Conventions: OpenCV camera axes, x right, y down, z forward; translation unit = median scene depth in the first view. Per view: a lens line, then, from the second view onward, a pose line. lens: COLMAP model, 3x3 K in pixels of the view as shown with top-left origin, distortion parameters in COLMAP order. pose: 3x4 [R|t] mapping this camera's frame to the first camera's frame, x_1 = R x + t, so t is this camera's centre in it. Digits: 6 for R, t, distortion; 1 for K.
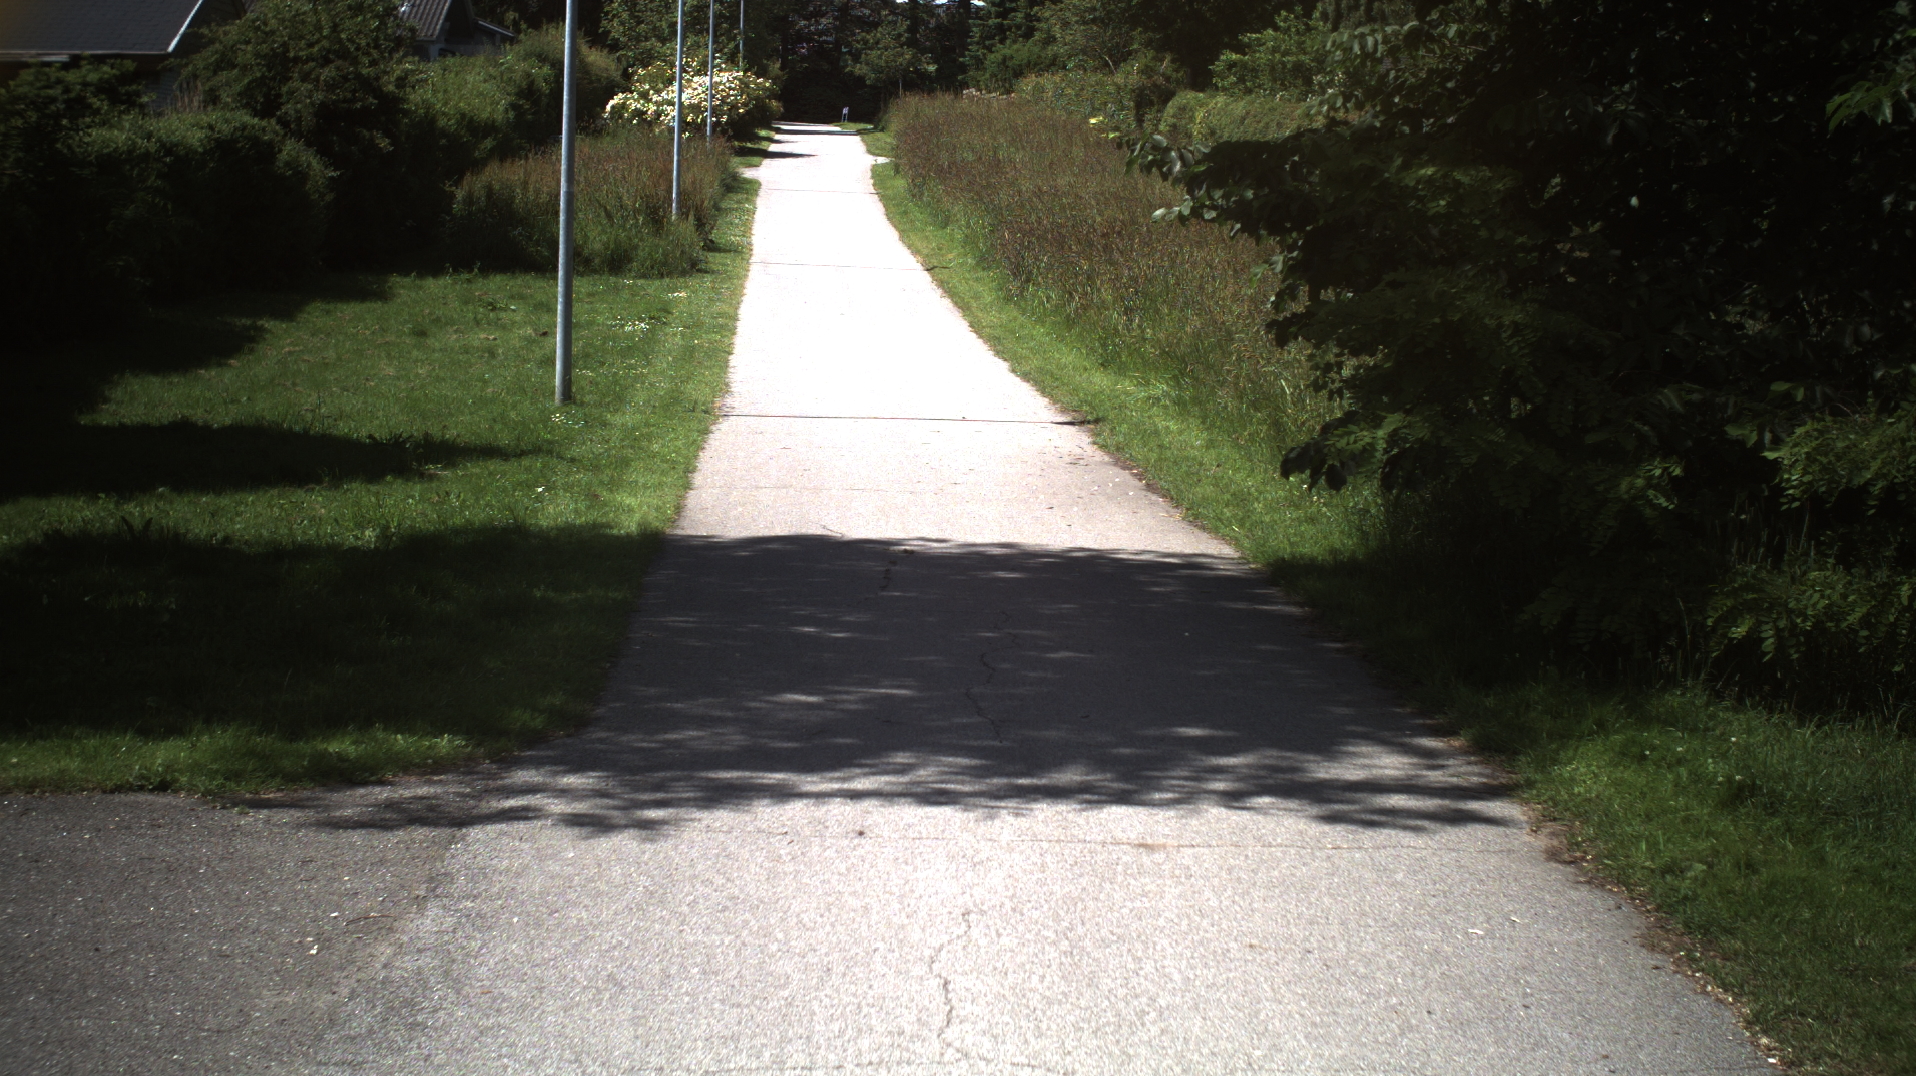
lens RADIAL K [[3483.5, 0, 958.0], [0, 3483.5, 538.0], [0, 0, 1]] dist [-0.314117, 0.521796]
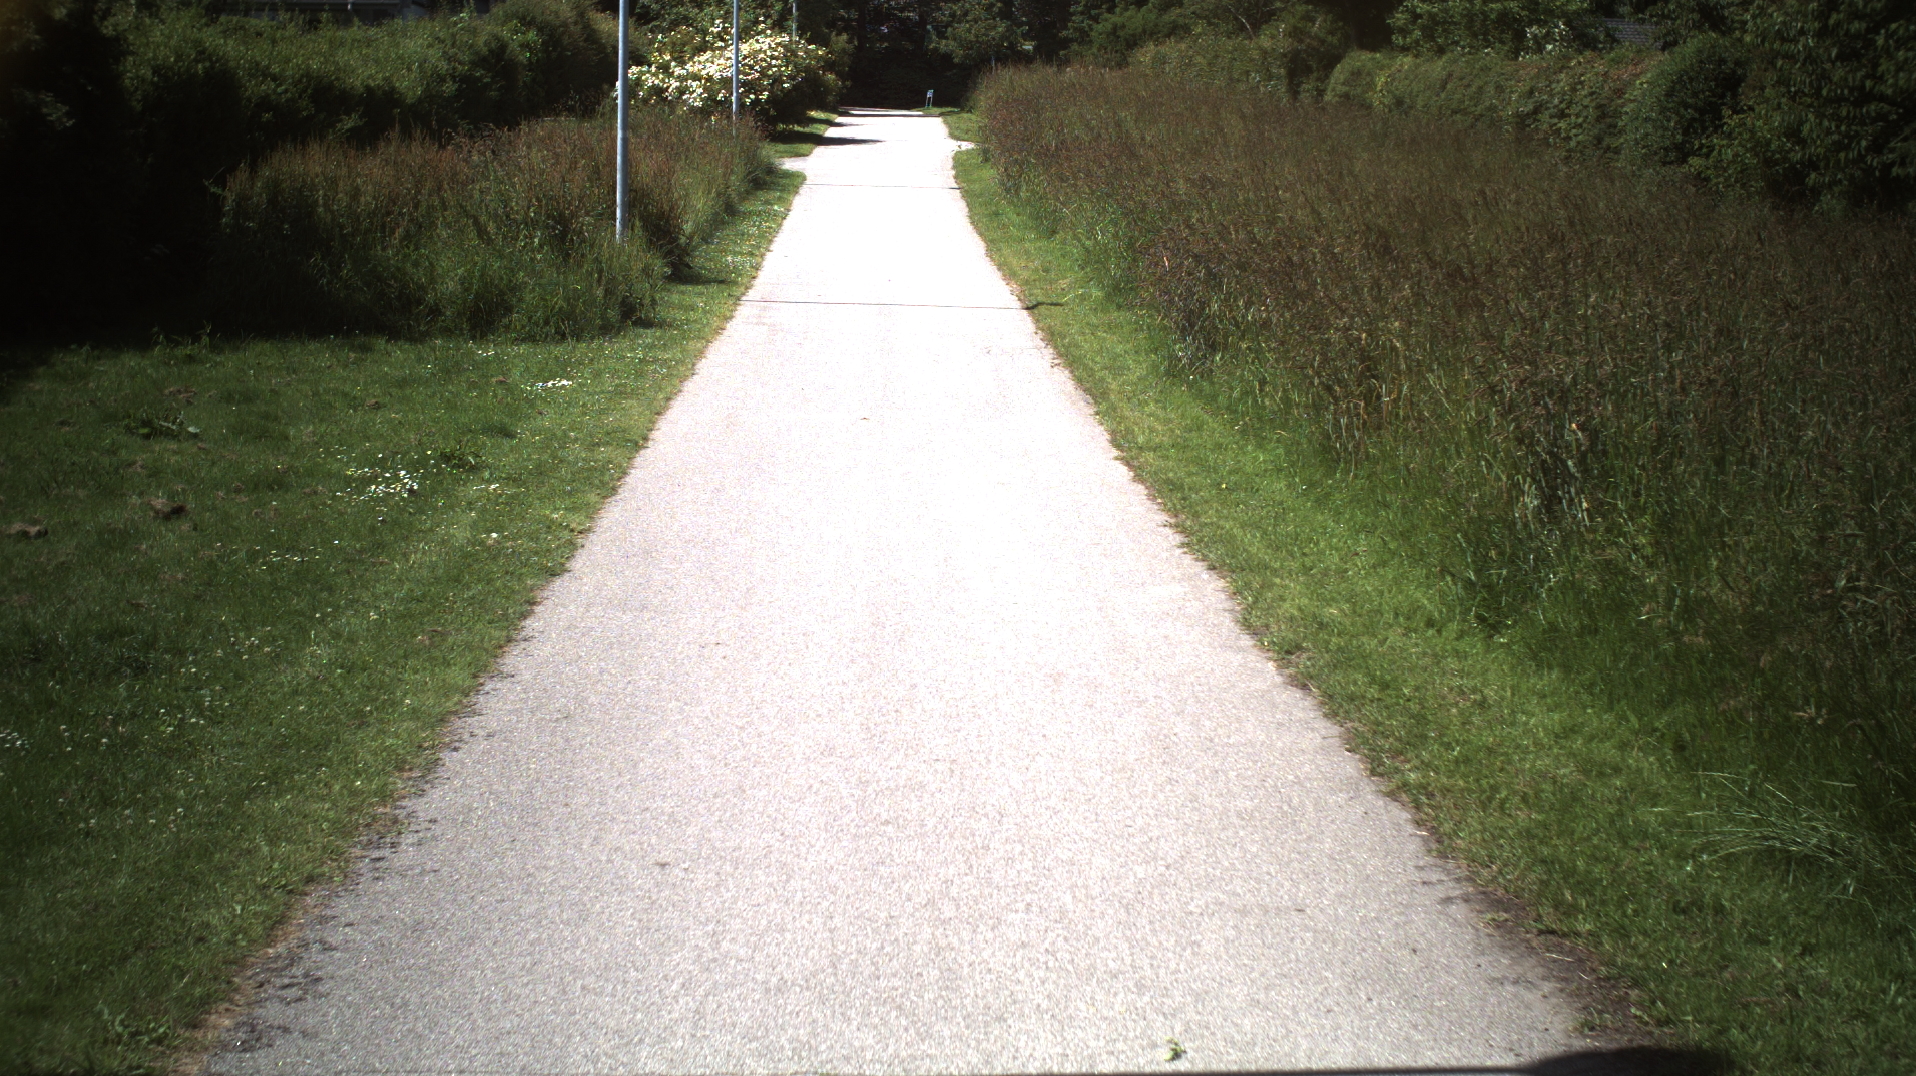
lens RADIAL K [[3483.5, 0, 958.0], [0, 3483.5, 538.0], [0, 0, 1]] dist [-0.314117, 0.521796]
pose [[0.999472, -0.012846, -0.029844, -0.002473], [0.012880, 0.999917, 0.000926, -0.028117], [0.029830, -0.001310, 0.999554, 0.288112]]
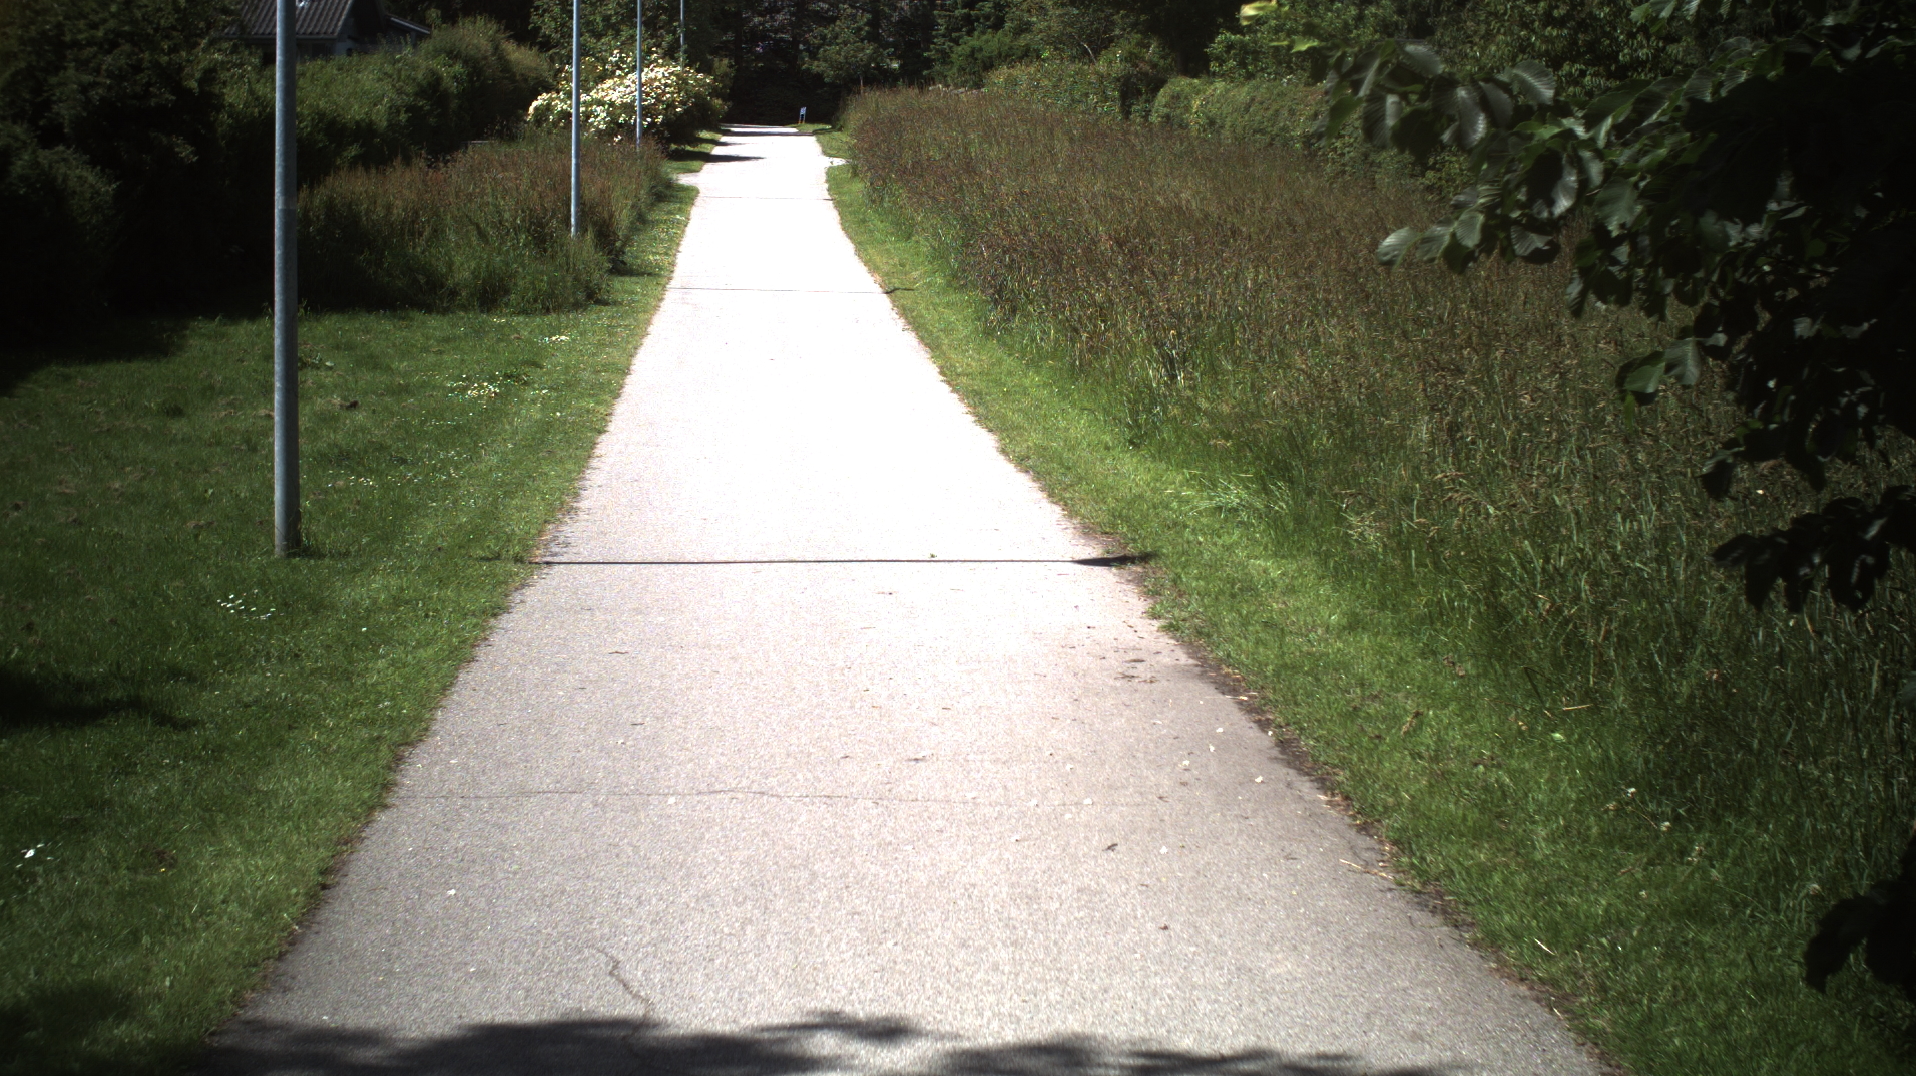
lens RADIAL K [[3483.5, 0, 958.0], [0, 3483.5, 538.0], [0, 0, 1]] dist [-0.314117, 0.521796]
pose [[0.999771, -0.020223, 0.006967, 0.000742], [0.020230, 0.999795, -0.000995, -0.014332], [-0.006946, 0.001136, 0.999975, 0.143830]]
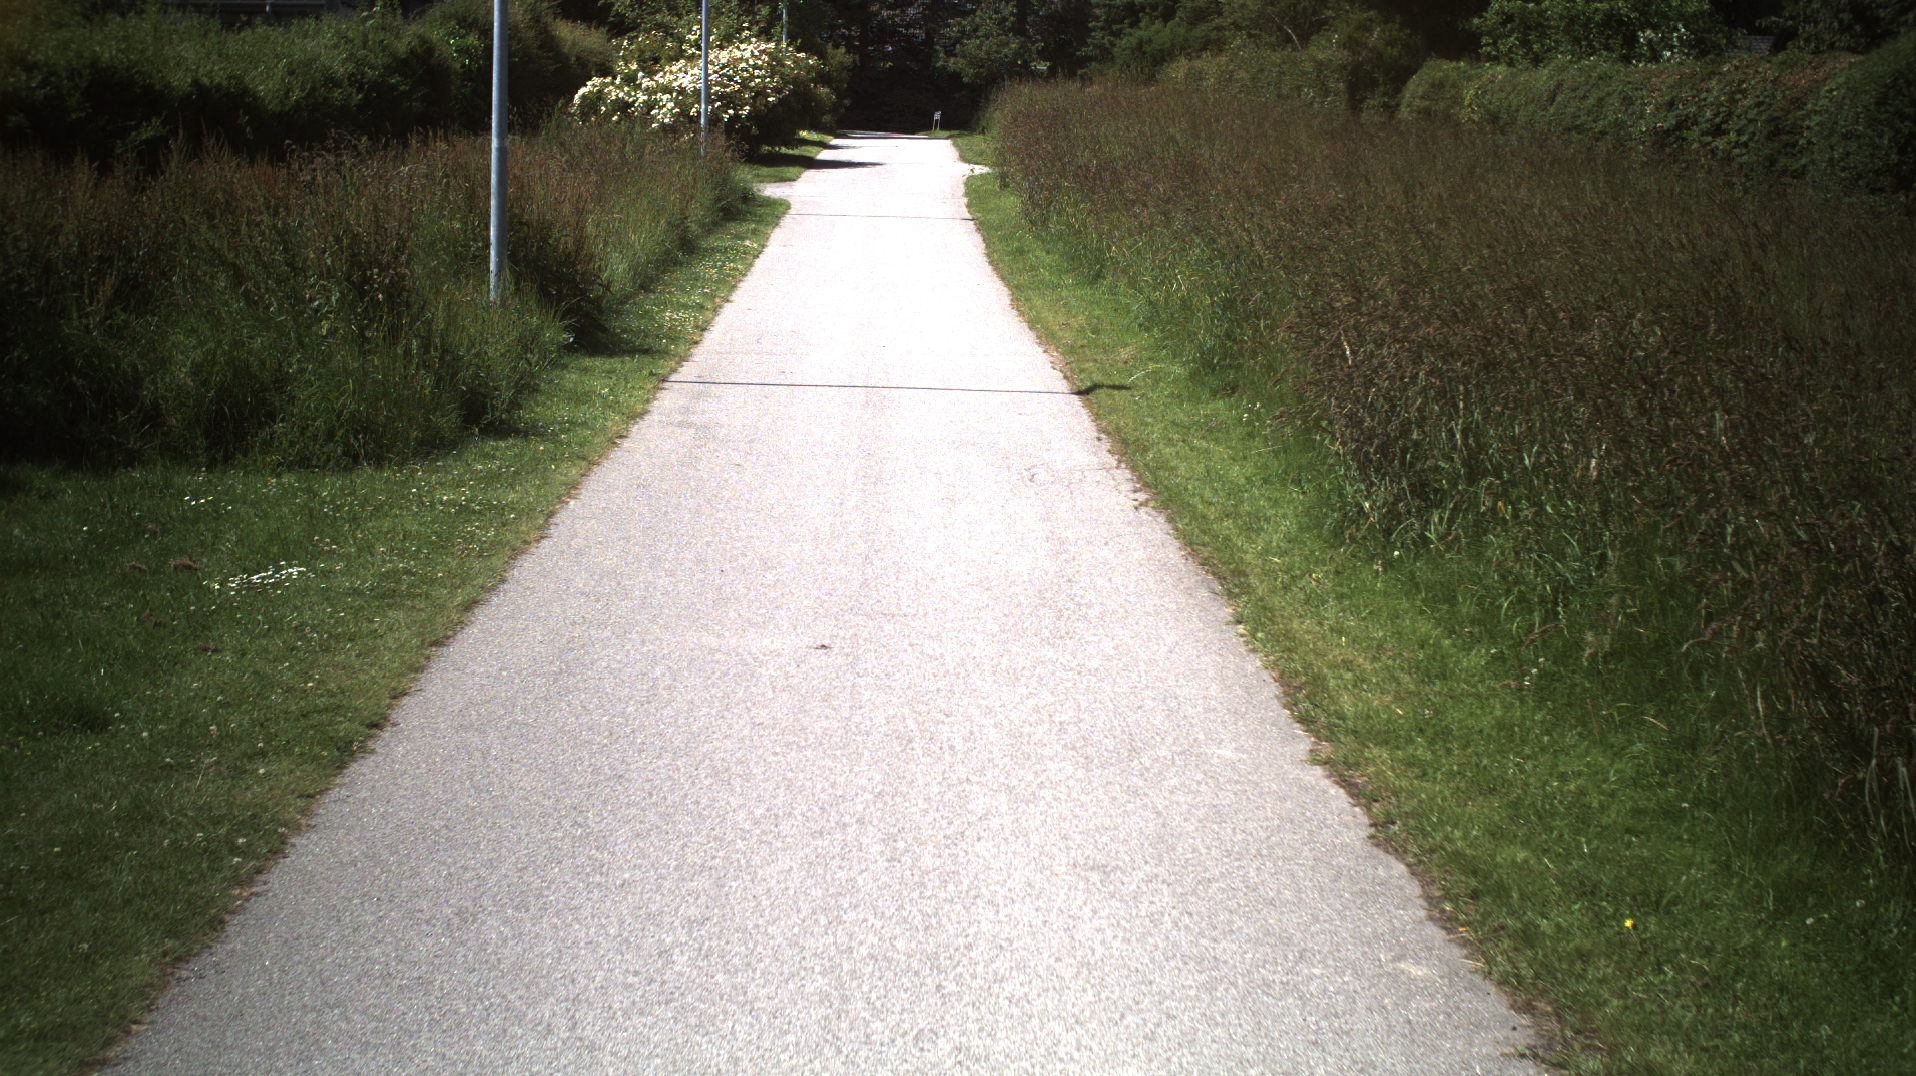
lens RADIAL K [[3483.5, 0, 958.0], [0, 3483.5, 538.0], [0, 0, 1]] dist [-0.314117, 0.521796]
pose [[0.999447, -0.011180, -0.031310, -0.008151], [0.010948, 0.999912, -0.007550, -0.042803], [0.031392, 0.007203, 0.999481, 0.431861]]
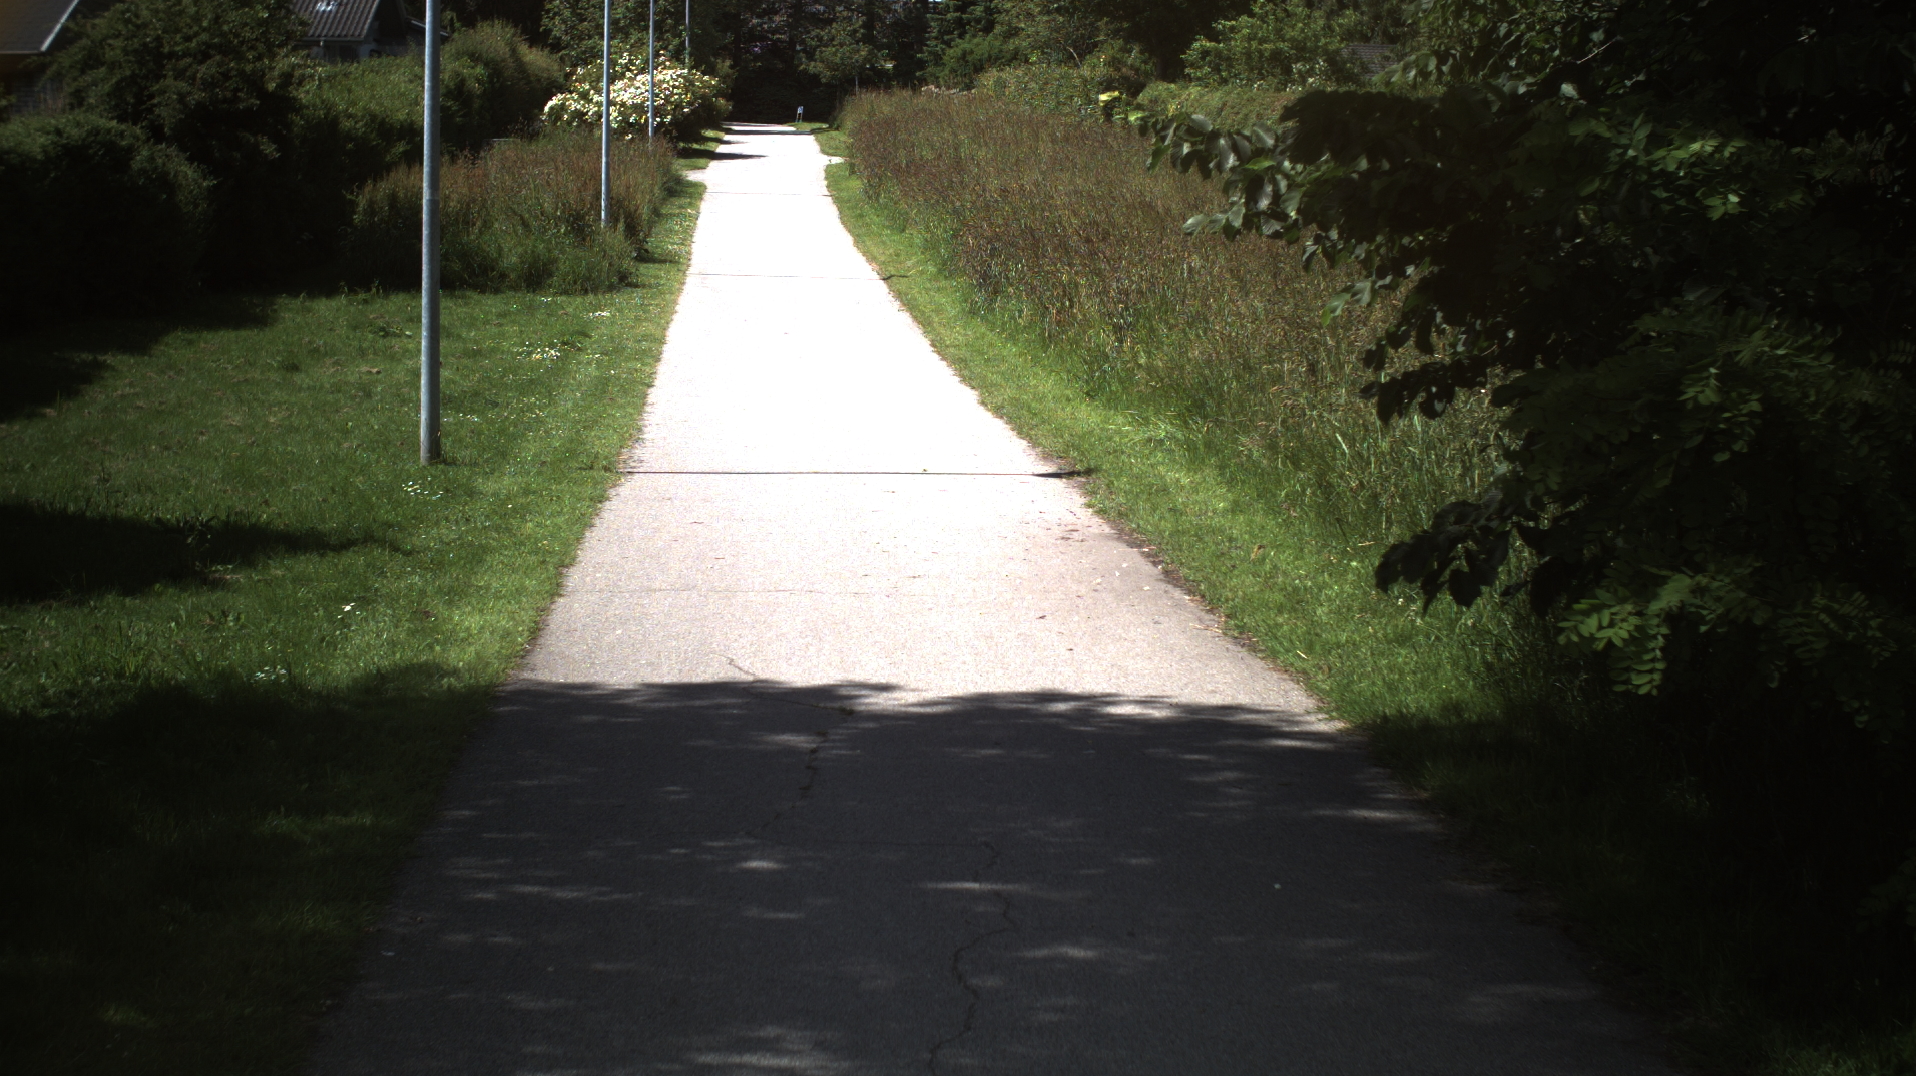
lens RADIAL K [[3483.5, 0, 958.0], [0, 3483.5, 538.0], [0, 0, 1]] dist [-0.314117, 0.521796]
pose [[0.999839, -0.014977, 0.009854, 0.000442], [0.014979, 0.999888, -0.000060, -0.007162], [-0.009852, 0.000207, 0.999951, 0.071977]]
